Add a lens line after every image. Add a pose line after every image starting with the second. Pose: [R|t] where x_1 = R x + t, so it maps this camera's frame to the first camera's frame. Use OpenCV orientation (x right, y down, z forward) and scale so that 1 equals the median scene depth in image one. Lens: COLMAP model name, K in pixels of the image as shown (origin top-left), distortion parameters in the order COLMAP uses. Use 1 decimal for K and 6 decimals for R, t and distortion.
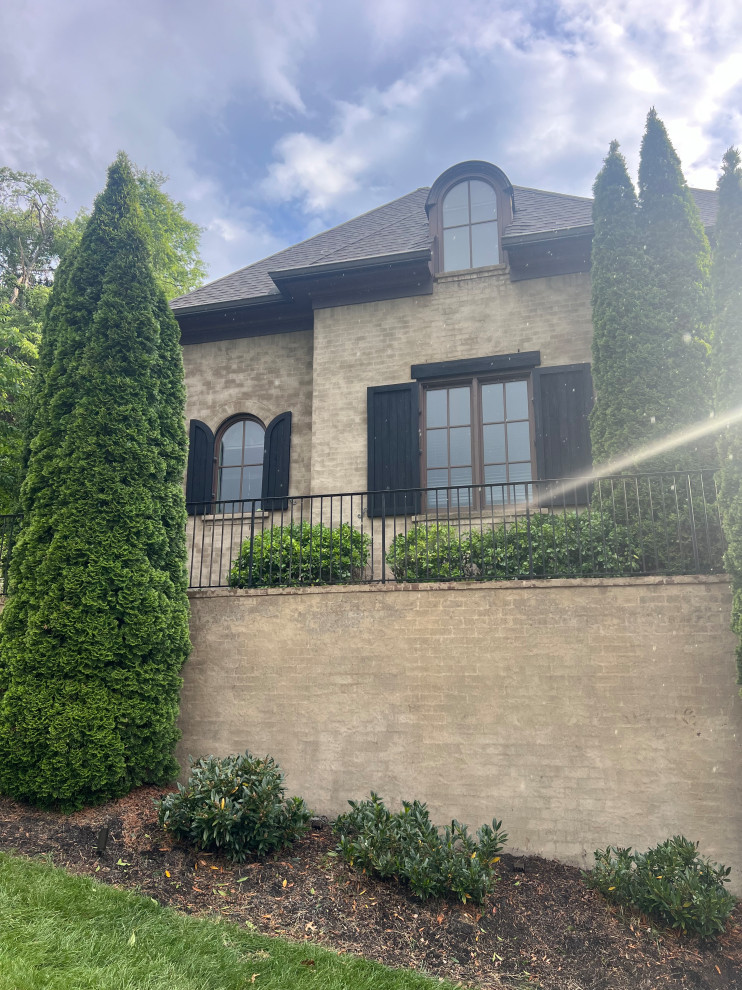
lens RADIAL K [[727.8, 0, 371.0], [0, 727.8, 495.0], [0, 0, 1]] dist [0.092084, -0.175791]
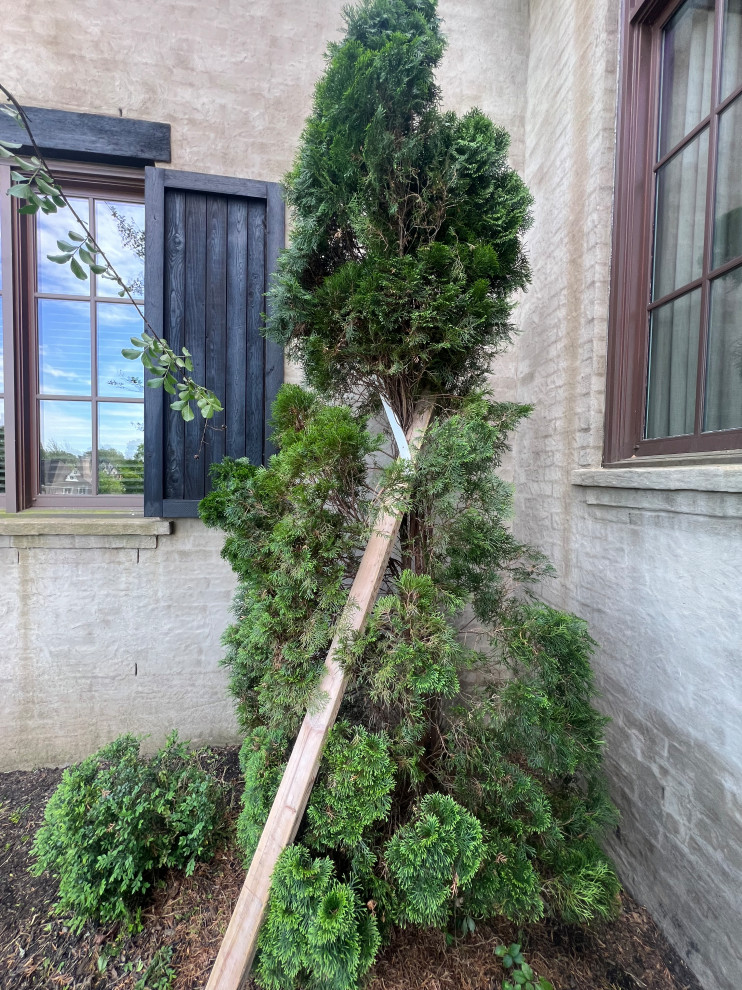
lens RADIAL K [[394.0, 0, 369.5], [0, 394.0, 495.7], [0, 0, 1]] dist [0.001117, -0.000383]
pose [[0.928624, -0.003447, 0.371006, 0.298091], [-0.104312, 0.957197, 0.269986, -0.082056], [-0.356057, -0.289416, 0.888517, 0.837909]]
